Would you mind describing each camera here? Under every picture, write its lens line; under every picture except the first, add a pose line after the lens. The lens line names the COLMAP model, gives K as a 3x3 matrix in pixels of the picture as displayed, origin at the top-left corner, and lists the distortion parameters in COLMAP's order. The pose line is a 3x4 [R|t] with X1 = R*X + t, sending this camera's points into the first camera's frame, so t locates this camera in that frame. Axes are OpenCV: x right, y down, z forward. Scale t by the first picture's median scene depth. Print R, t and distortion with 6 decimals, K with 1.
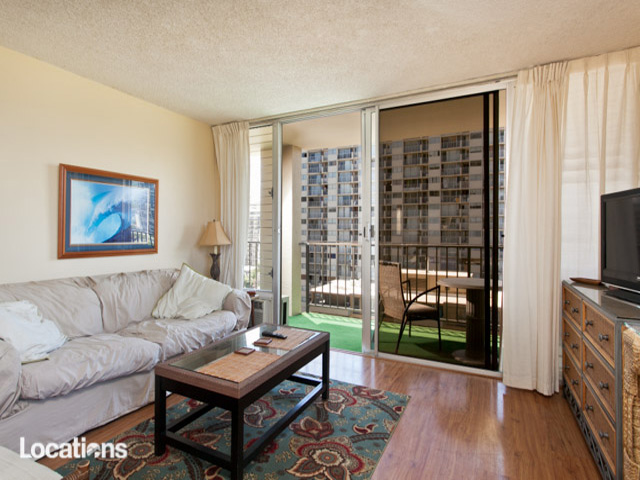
lens RADIAL K [[339.6, 0, 305.4], [0, 339.6, 231.6], [0, 0, 1]] dist [-0.004840, 0.001652]
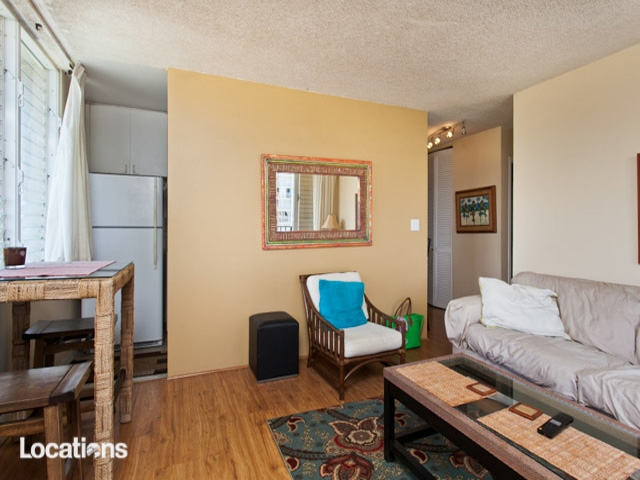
lens RADIAL K [[339.6, 0, 313.3], [0, 339.6, 235.3], [0, 0, 1]] dist [-0.004840, 0.001652]
pose [[-0.641740, 0.004162, -0.766911, 0.713967], [-0.007804, 0.999898, 0.011957, -0.002488], [0.766883, 0.013658, -0.641642, 1.306490]]
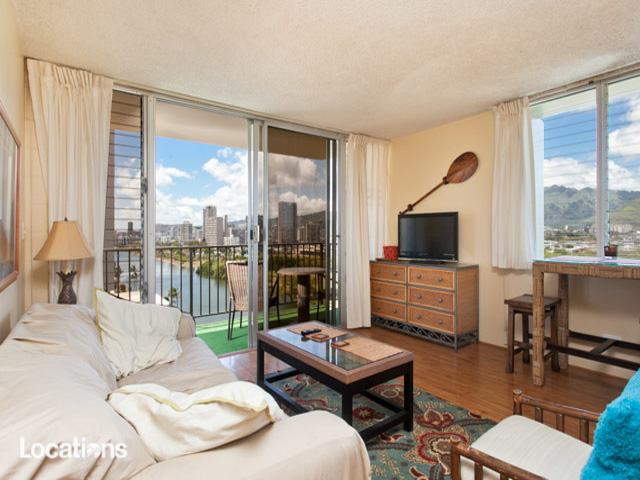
lens RADIAL K [[339.6, 0, 320.1], [0, 339.6, 240.7], [0, 0, 1]] dist [-0.004840, 0.001652]
pose [[0.422839, -0.027240, 0.905795, -1.311116], [0.006473, 0.999613, 0.027040, -0.015474], [-0.906182, -0.005570, 0.422852, 0.647816]]
